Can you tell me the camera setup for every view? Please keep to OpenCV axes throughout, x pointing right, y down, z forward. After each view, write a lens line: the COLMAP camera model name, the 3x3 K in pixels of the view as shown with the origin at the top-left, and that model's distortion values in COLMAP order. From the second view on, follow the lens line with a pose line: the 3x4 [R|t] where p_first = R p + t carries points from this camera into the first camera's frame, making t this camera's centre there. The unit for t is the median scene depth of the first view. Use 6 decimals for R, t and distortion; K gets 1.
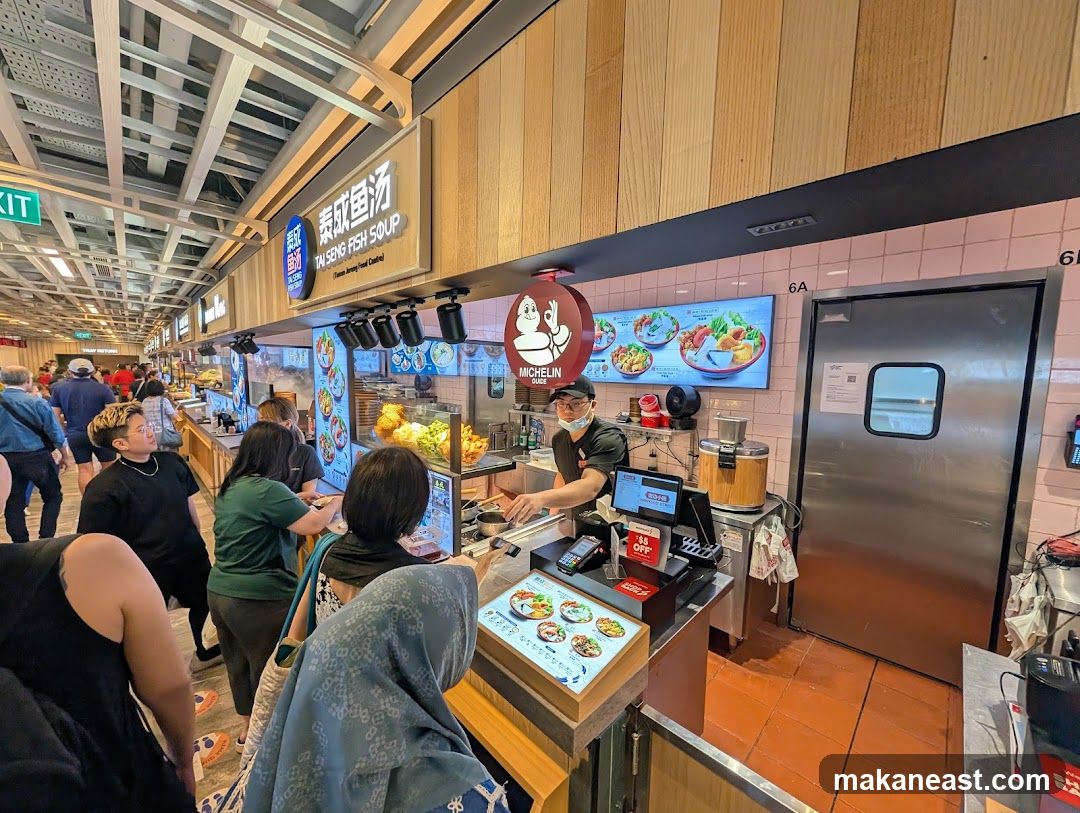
lens RADIAL K [[416.2, 0, 536.0], [0, 416.2, 406.0], [0, 0, 1]] dist [0.000279, -0.000005]
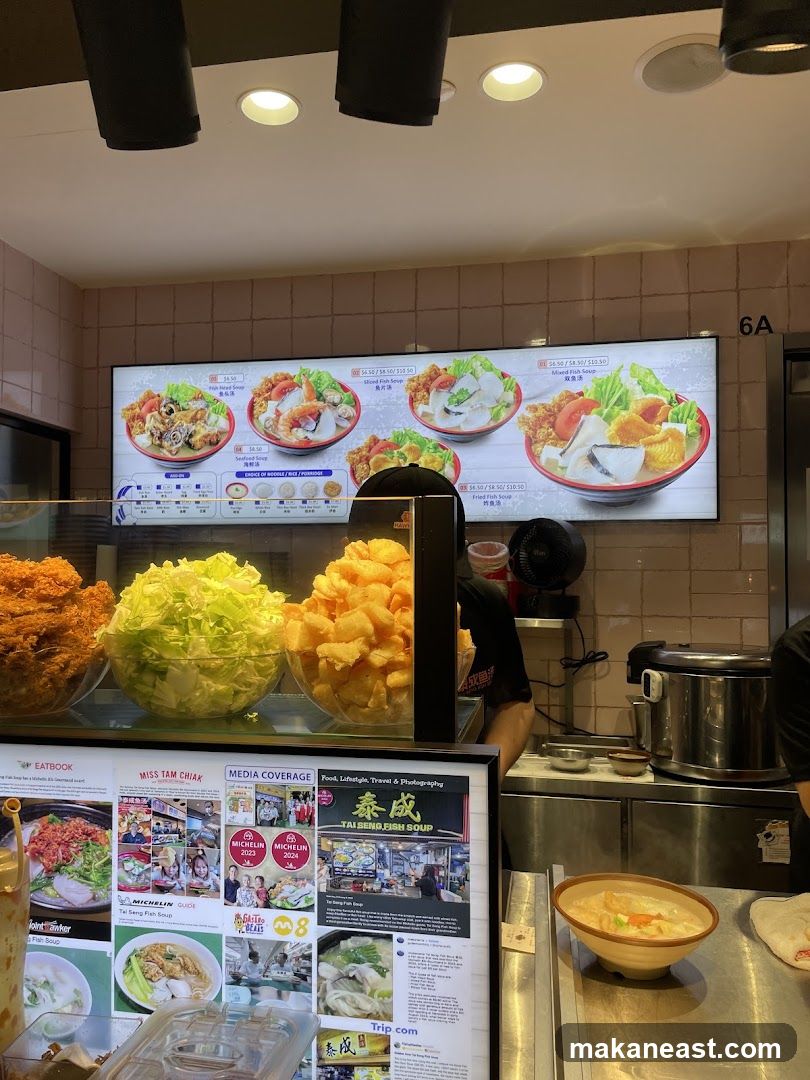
lens RADIAL K [[806.9, 0, 400.3], [0, 806.9, 566.9], [0, 0, 1]] dist [0.029557, -0.004552]
pose [[0.818732, -0.010411, 0.574081, -0.288088], [0.064724, 0.995136, -0.074260, 0.057257], [-0.570516, 0.097956, 0.815424, 0.389055]]
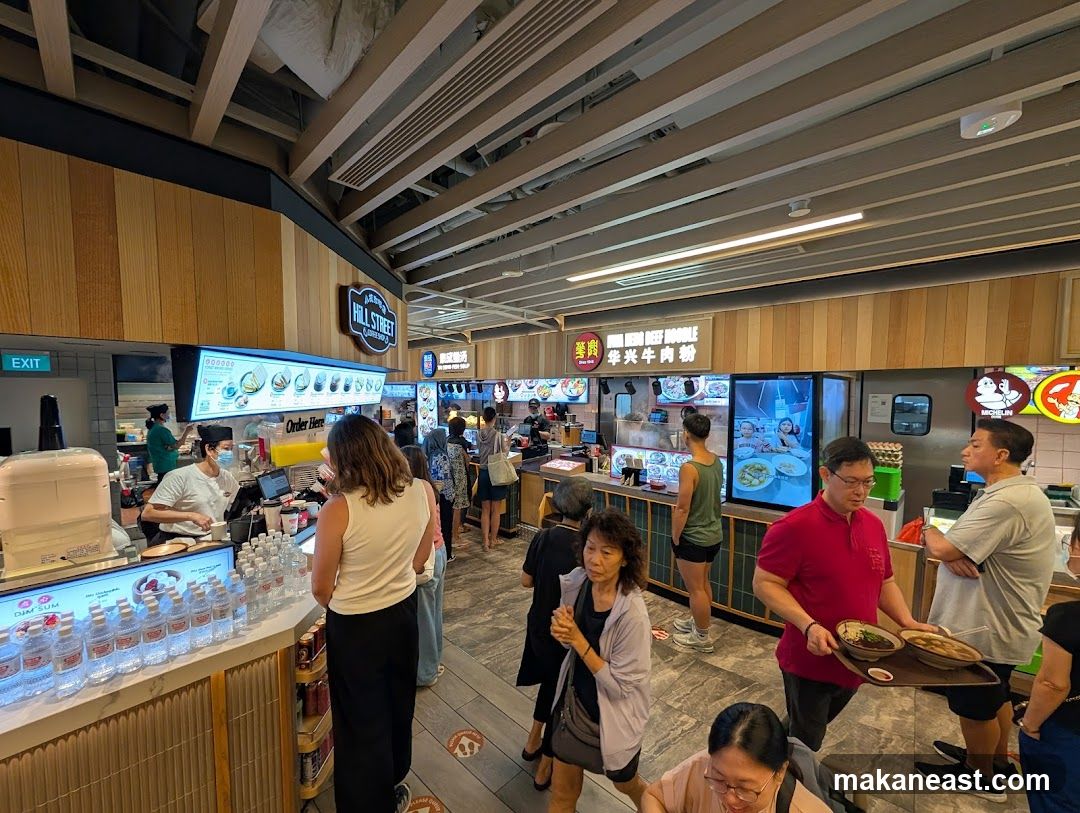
lens RADIAL K [[416.2, 0, 536.0], [0, 416.2, 412.8], [0, 0, 1]] dist [0.000279, -0.000005]
pose [[0.998358, -0.023342, 0.052306, 0.070432], [0.025160, 0.999093, -0.034365, 0.097854], [-0.051457, 0.035625, 0.998040, -1.513960]]
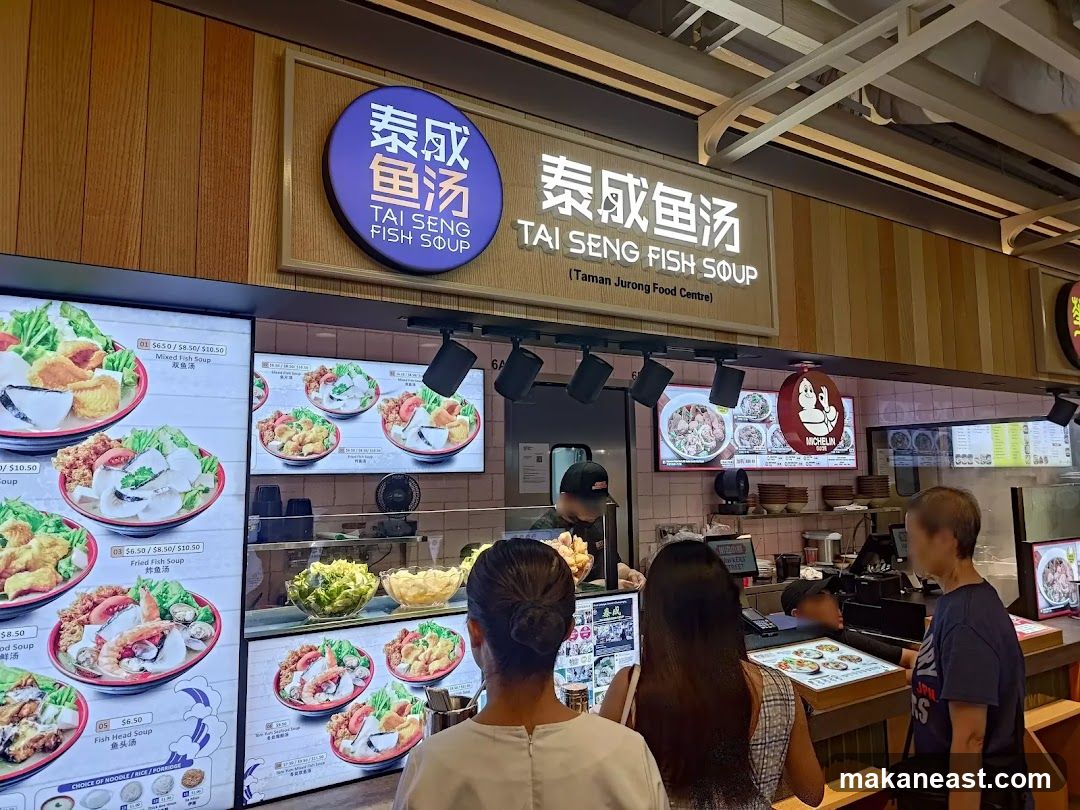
lens RADIAL K [[744.8, 0, 538.3], [0, 744.8, 405.0], [0, 0, 1]] dist [0.014881, 0.003904]
pose [[0.198095, 0.067713, 0.977841, -0.882904], [0.100747, 0.990921, -0.089029, -0.027964], [-0.974992, 0.116150, 0.189474, 0.521314]]
